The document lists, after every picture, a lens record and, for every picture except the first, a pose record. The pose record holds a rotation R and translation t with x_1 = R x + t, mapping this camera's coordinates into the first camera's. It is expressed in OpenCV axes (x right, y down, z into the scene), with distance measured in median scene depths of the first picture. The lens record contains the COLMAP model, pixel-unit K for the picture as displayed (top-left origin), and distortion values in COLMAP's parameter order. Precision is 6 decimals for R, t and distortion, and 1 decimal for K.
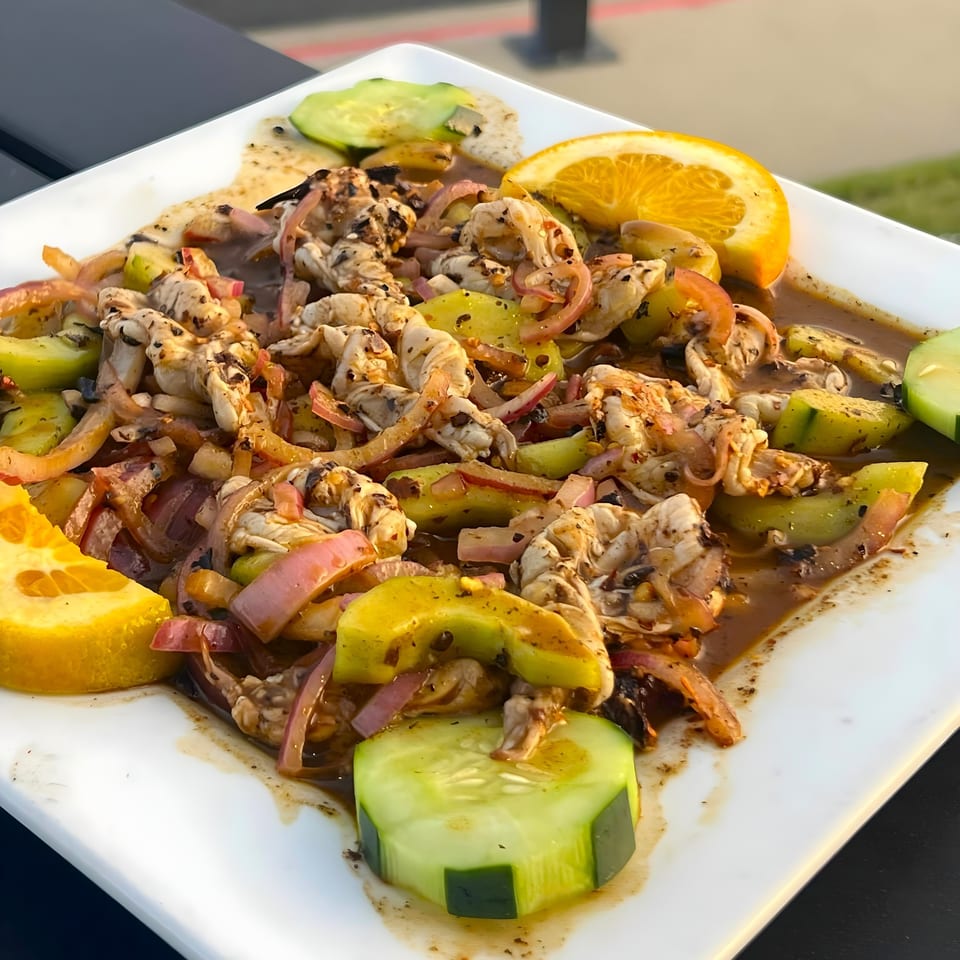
lens RADIAL K [[1908.2, 0, 480.0], [0, 1908.2, 480.0], [0, 0, 1]] dist [0.150325, -0.378012]
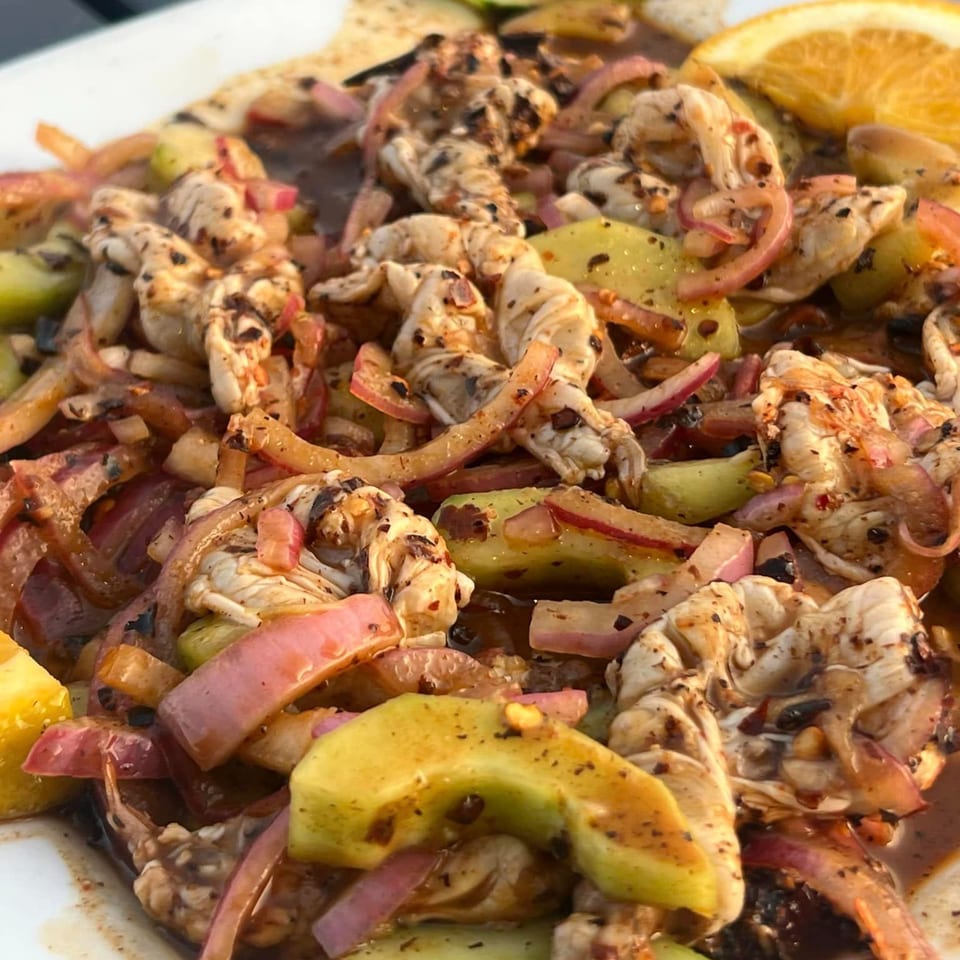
lens RADIAL K [[1908.2, 0, 480.0], [0, 1908.2, 480.0], [0, 0, 1]] dist [0.150325, -0.378012]
pose [[0.989039, 0.073255, -0.128198, 0.047961], [-0.064919, 0.995568, 0.068040, -0.054511], [0.132614, -0.058971, 0.989412, 0.335228]]
